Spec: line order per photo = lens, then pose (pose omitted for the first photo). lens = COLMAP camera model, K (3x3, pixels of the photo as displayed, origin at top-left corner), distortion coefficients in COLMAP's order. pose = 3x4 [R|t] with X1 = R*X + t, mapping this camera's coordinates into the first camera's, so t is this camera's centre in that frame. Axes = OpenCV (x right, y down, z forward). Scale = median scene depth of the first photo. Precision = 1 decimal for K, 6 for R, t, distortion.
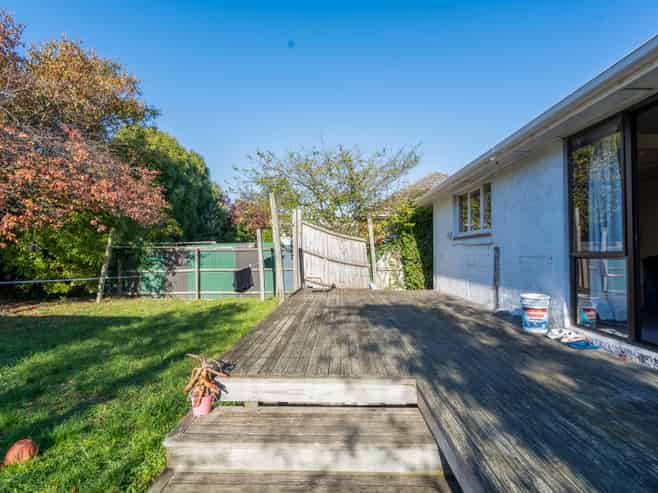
lens RADIAL K [[333.9, 0, 329.0], [0, 333.9, 246.5], [0, 0, 1]] dist [-0.000479, 0.000985]
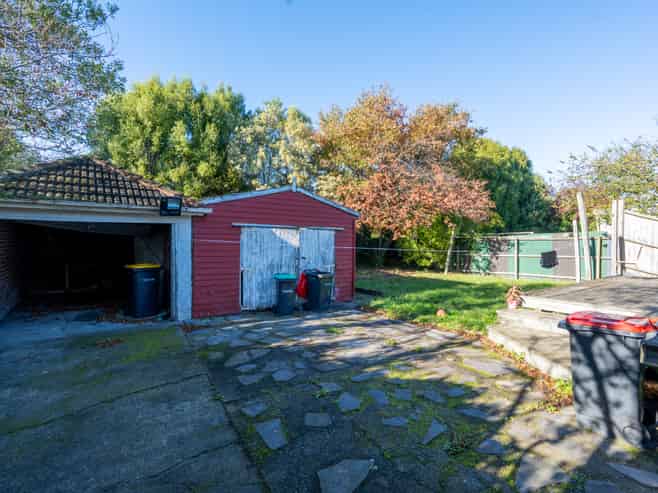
lens RADIAL K [[333.9, 0, 329.0], [0, 333.9, 246.5], [0, 0, 1]] dist [-0.000479, 0.000985]
pose [[0.624732, 0.015828, -0.780679, 0.134223], [0.005701, 0.999675, 0.024830, 0.003010], [0.780818, -0.019963, 0.624439, -0.307867]]
